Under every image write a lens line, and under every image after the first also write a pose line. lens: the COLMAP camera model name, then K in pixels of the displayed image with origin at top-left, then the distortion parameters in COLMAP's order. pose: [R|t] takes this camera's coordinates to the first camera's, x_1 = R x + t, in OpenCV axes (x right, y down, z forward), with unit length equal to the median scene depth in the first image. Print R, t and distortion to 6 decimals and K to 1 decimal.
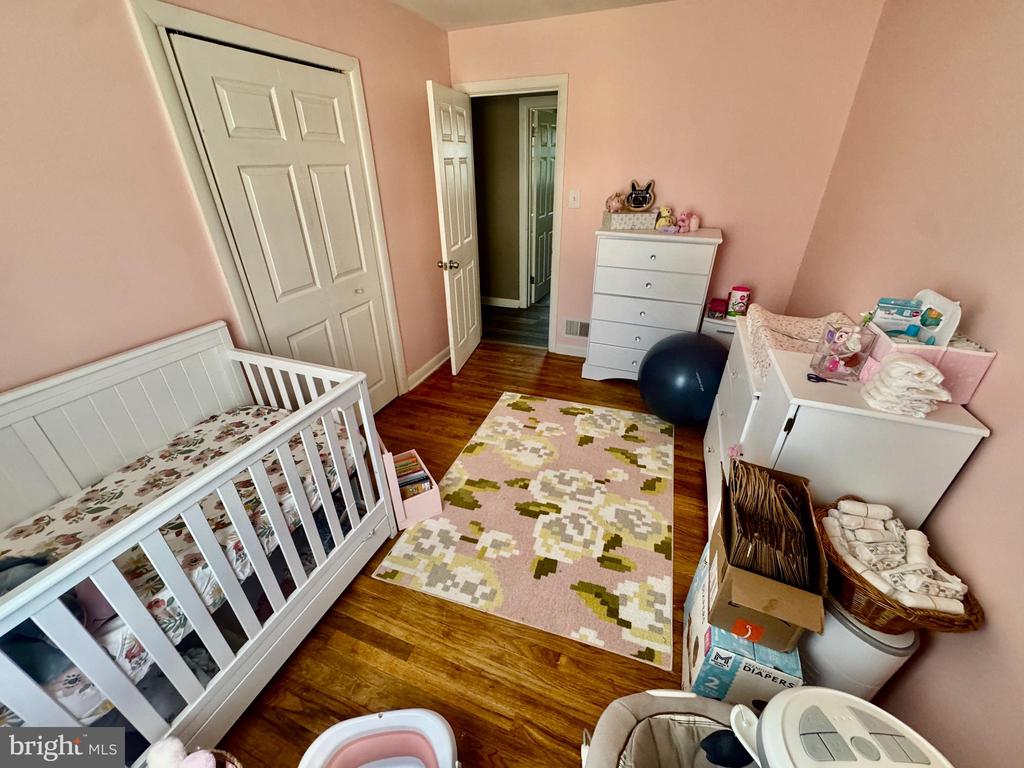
lens RADIAL K [[409.0, 0, 510.9], [0, 409.0, 384.6], [0, 0, 1]] dist [0.000002, -0.000008]
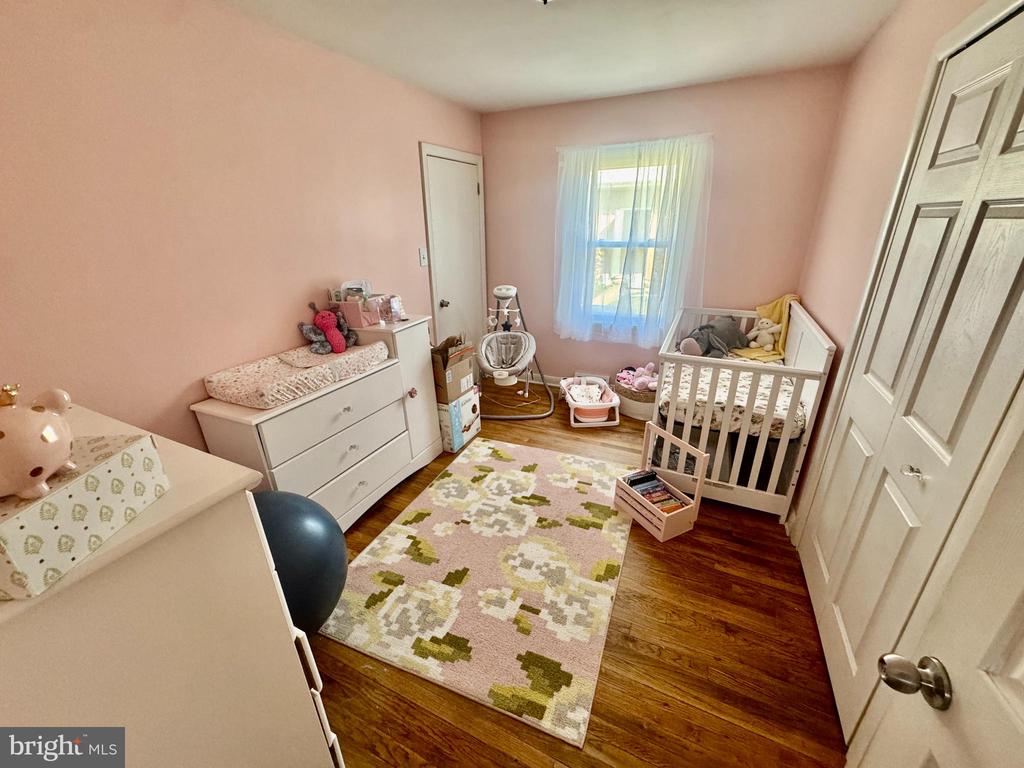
lens RADIAL K [[409.0, 0, 510.0], [0, 409.0, 384.4], [0, 0, 1]] dist [0.000002, -0.000008]
pose [[-0.997226, 0.006418, 0.074160, 0.033435], [0.061507, 0.632183, 0.772374, -0.728428], [-0.041925, 0.774792, -0.630824, 1.350561]]
